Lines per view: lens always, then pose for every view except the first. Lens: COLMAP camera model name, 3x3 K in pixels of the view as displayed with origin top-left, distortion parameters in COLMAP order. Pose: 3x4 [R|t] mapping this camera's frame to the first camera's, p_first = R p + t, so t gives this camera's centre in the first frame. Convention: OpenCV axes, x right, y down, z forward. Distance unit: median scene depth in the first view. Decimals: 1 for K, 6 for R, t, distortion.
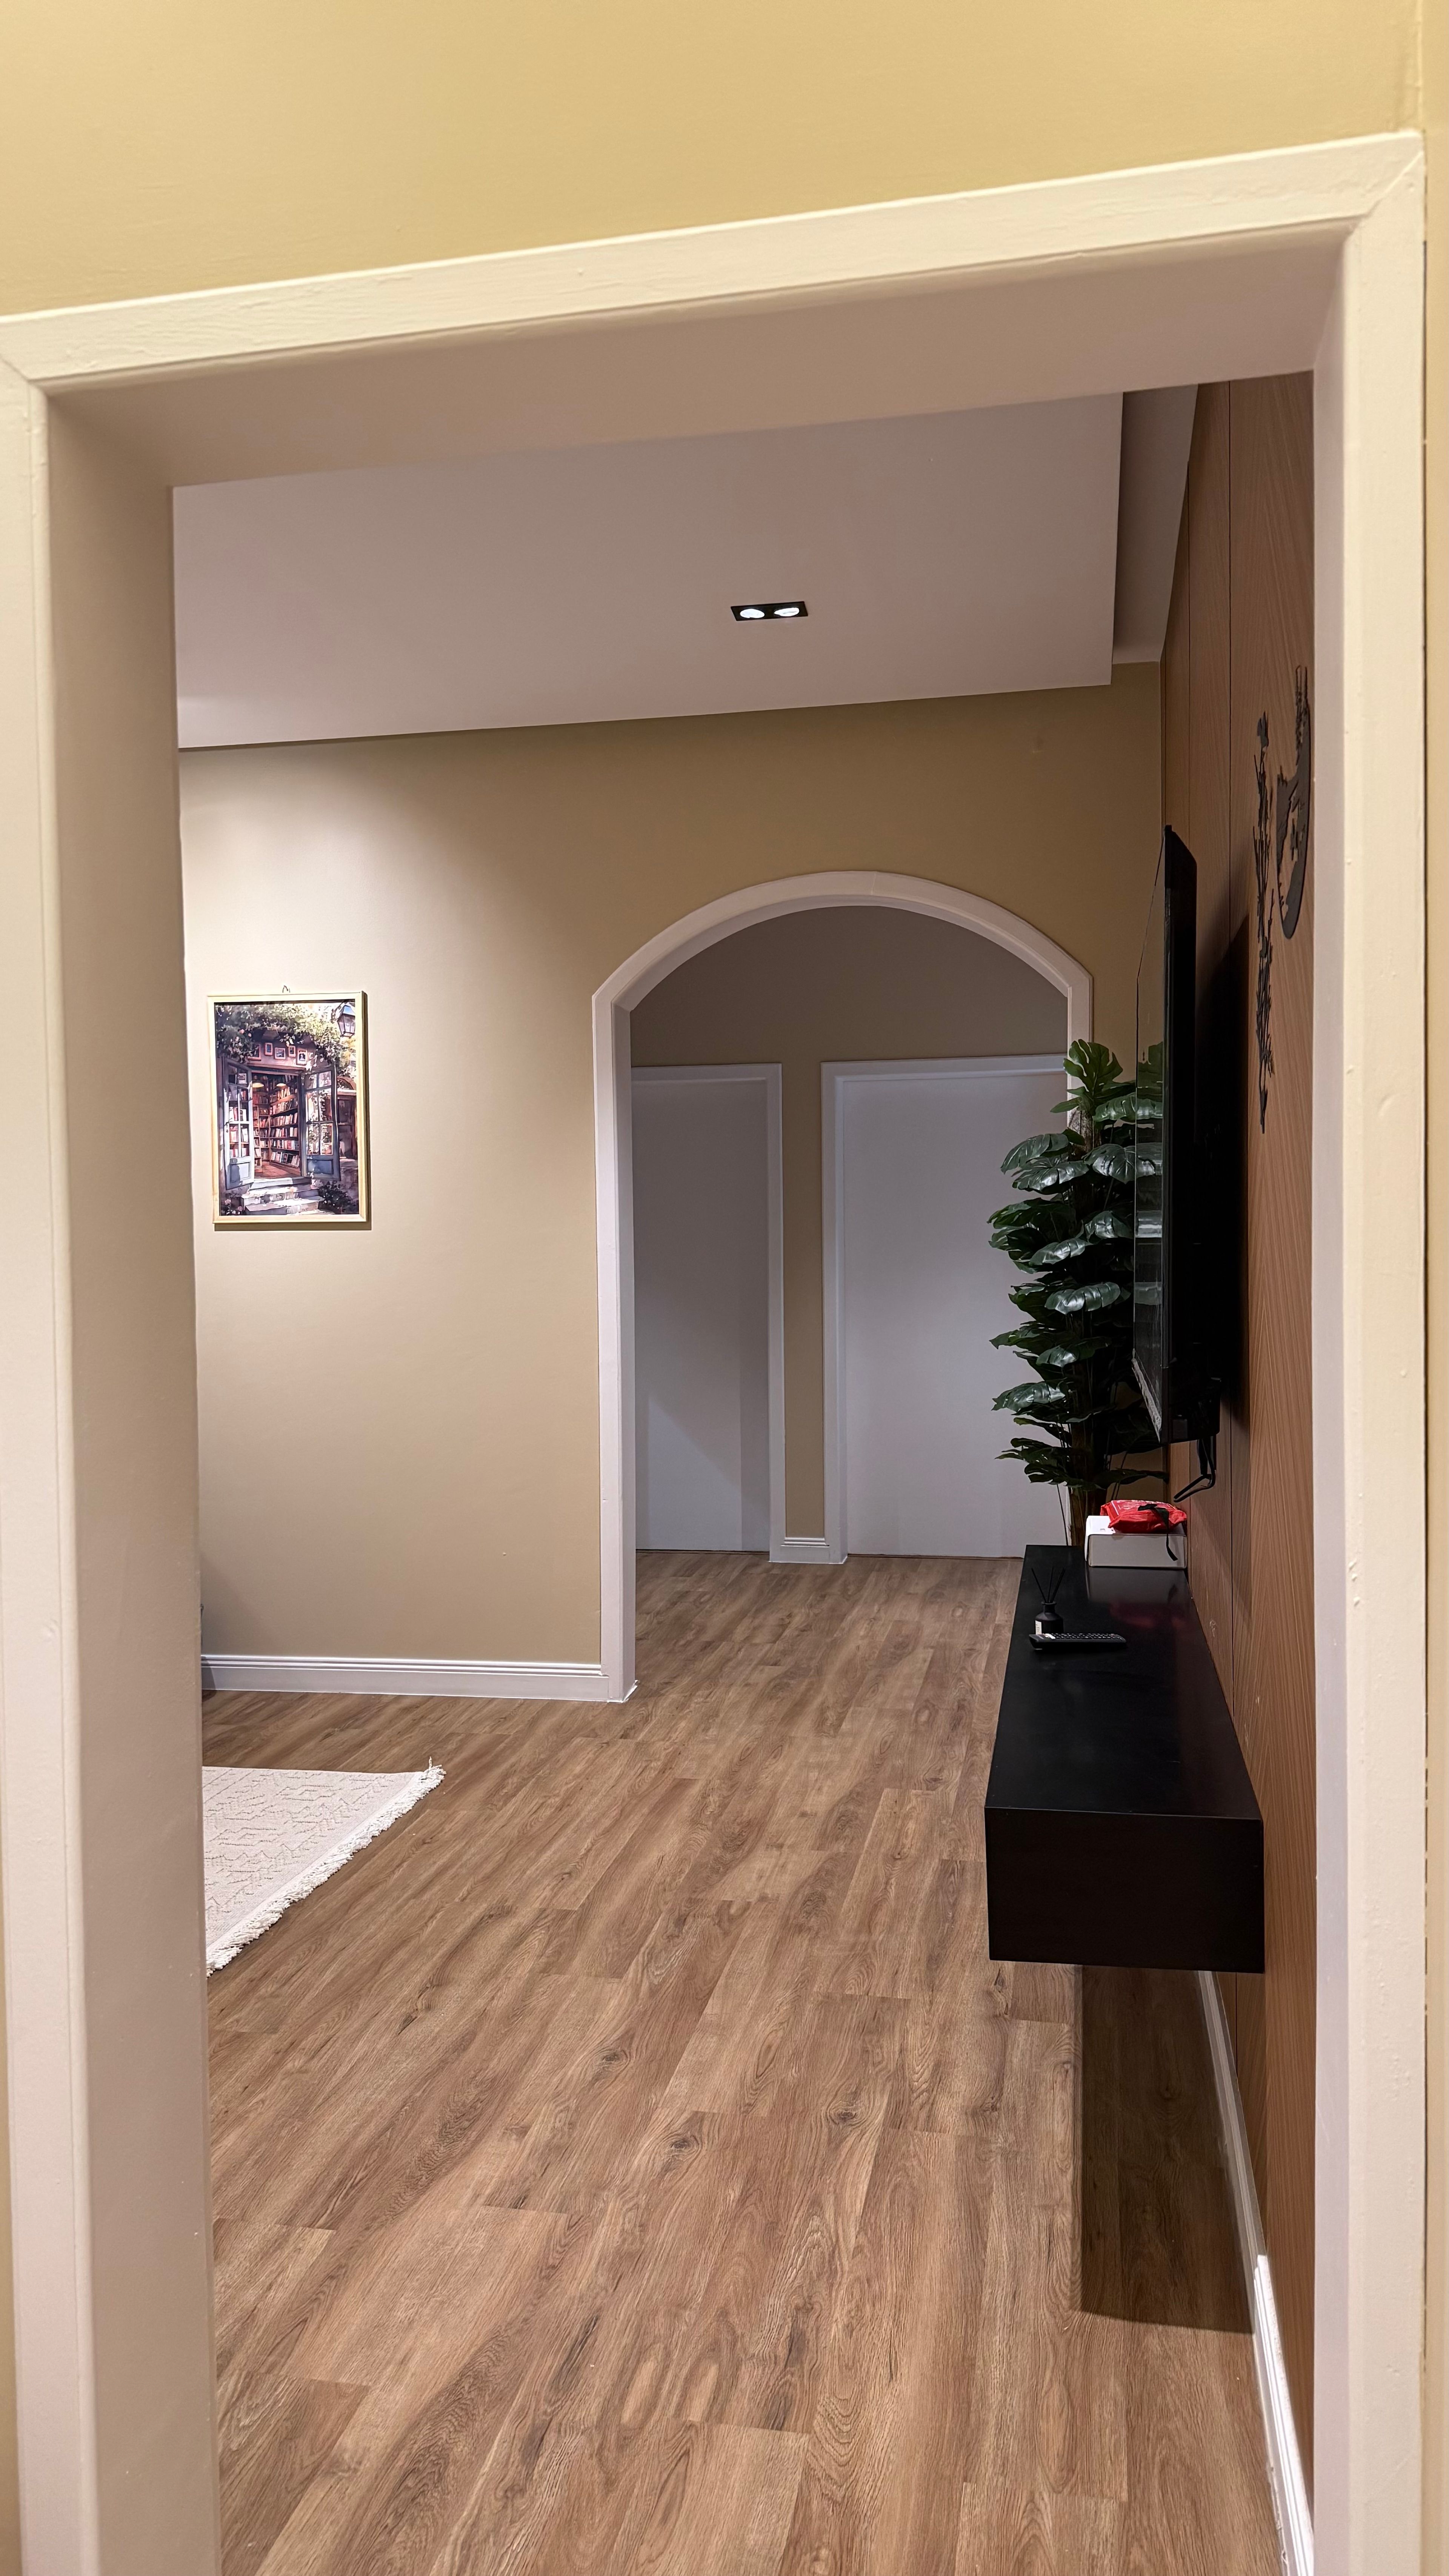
lens RADIAL K [[1792.4, 0, 711.6], [0, 1792.4, 1287.5], [0, 0, 1]] dist [0.052838, -0.067152]
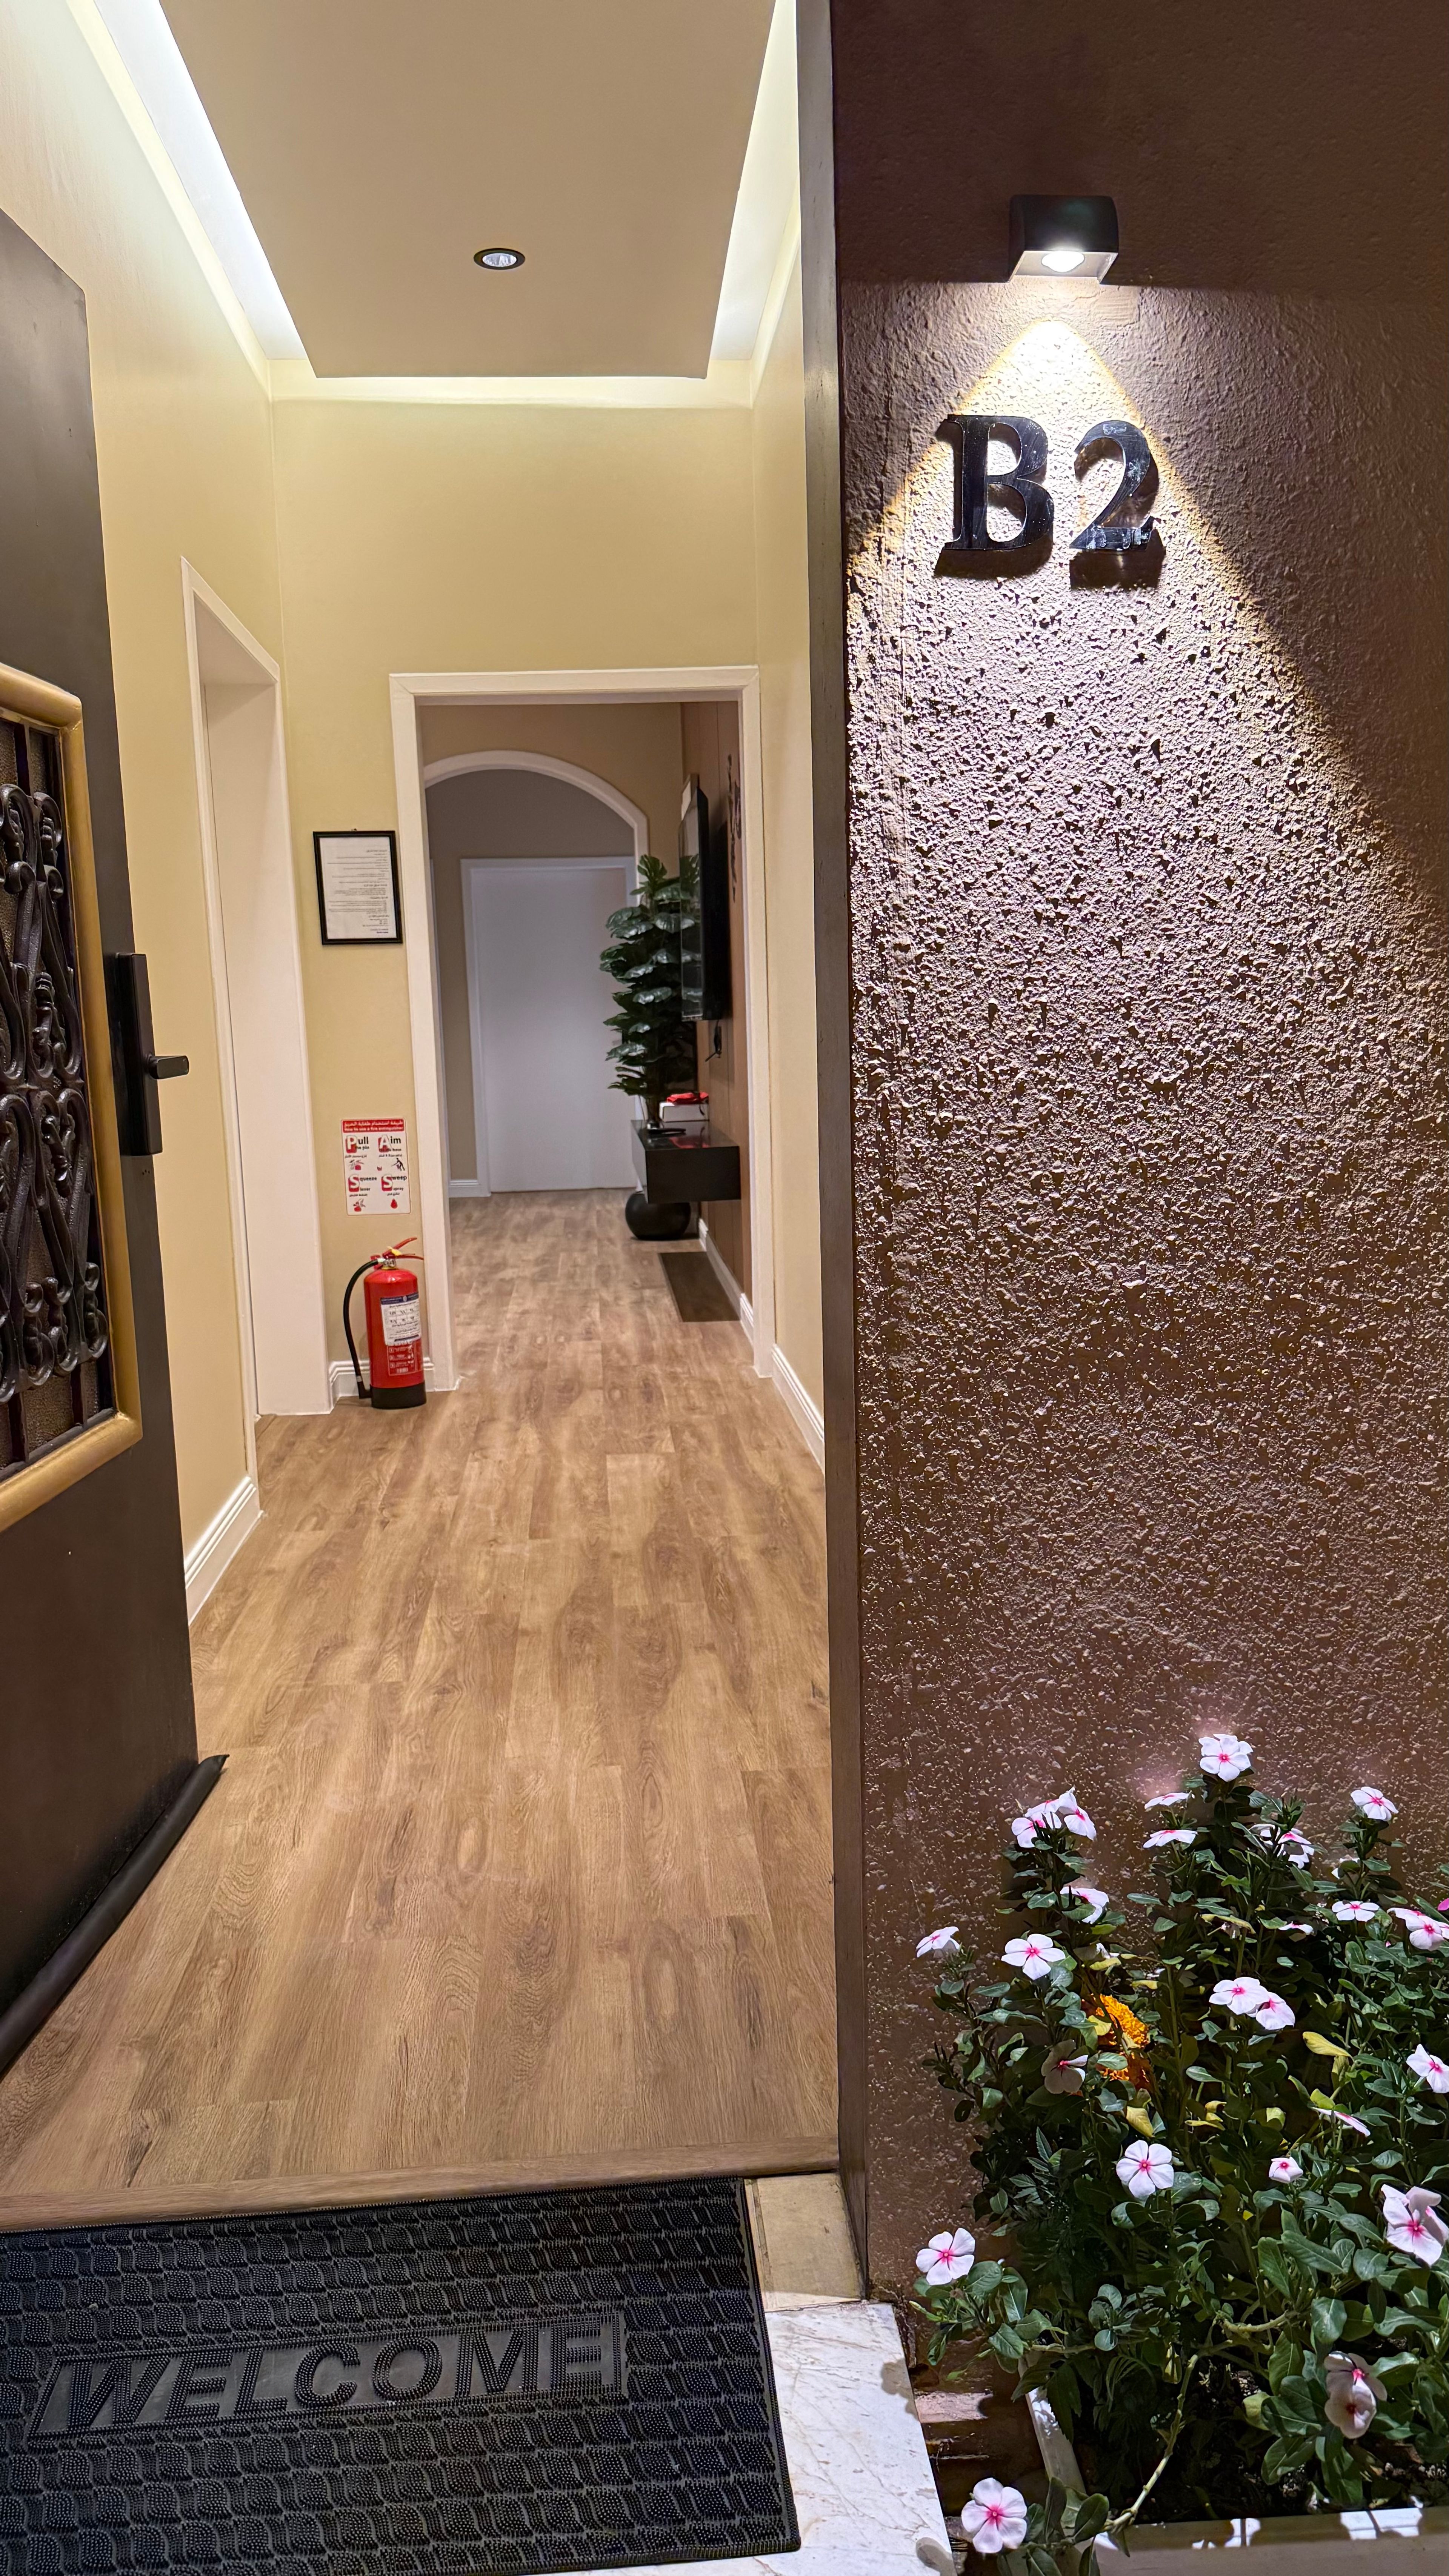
lens RADIAL K [[1792.4, 0, 728.5], [0, 1792.4, 1292.1], [0, 0, 1]] dist [0.052838, -0.067152]
pose [[0.961065, -0.059175, 0.269910, -0.256145], [0.026013, 0.991837, 0.124827, 0.085238], [-0.275094, -0.112946, 0.954760, -0.901259]]
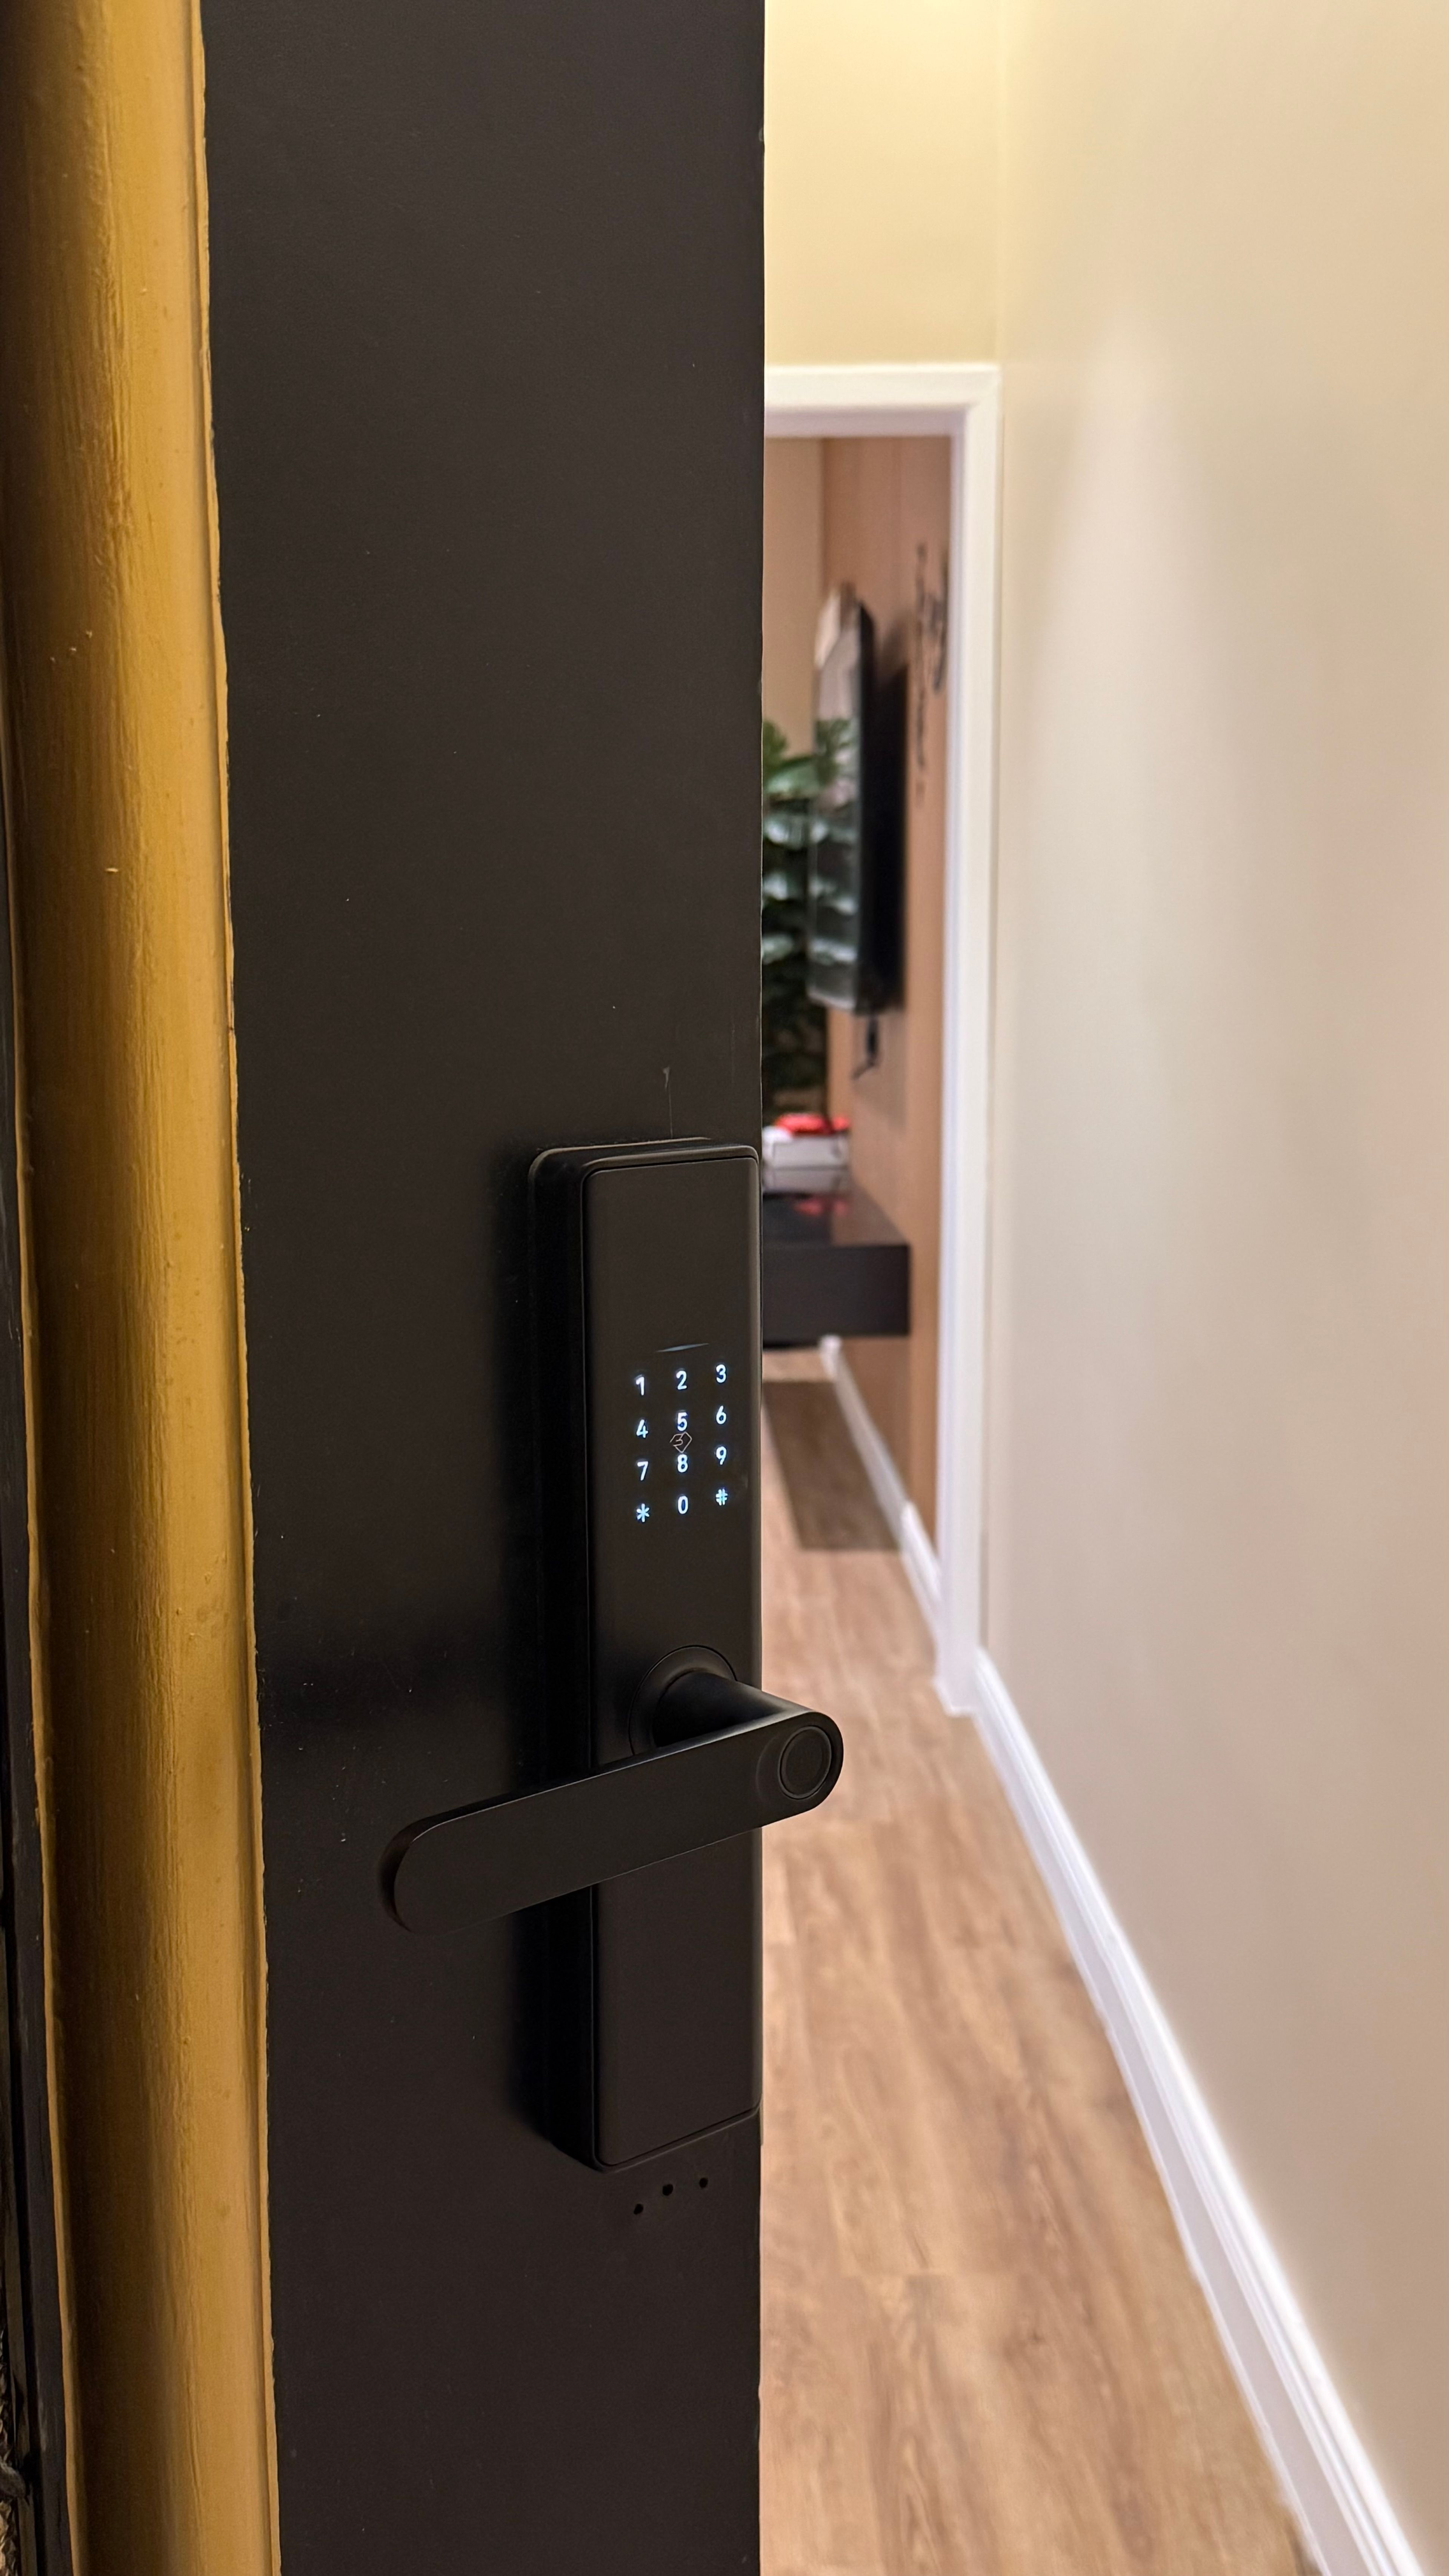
lens RADIAL K [[2462.5, 0, 726.0], [0, 2462.5, 1292.8], [0, 0, 1]] dist [0.012645, 0.000000]
pose [[0.973354, -0.026111, 0.227817, -0.182733], [-0.000673, 0.993166, 0.116705, 0.041550], [-0.229307, -0.113749, 0.966685, -0.554541]]
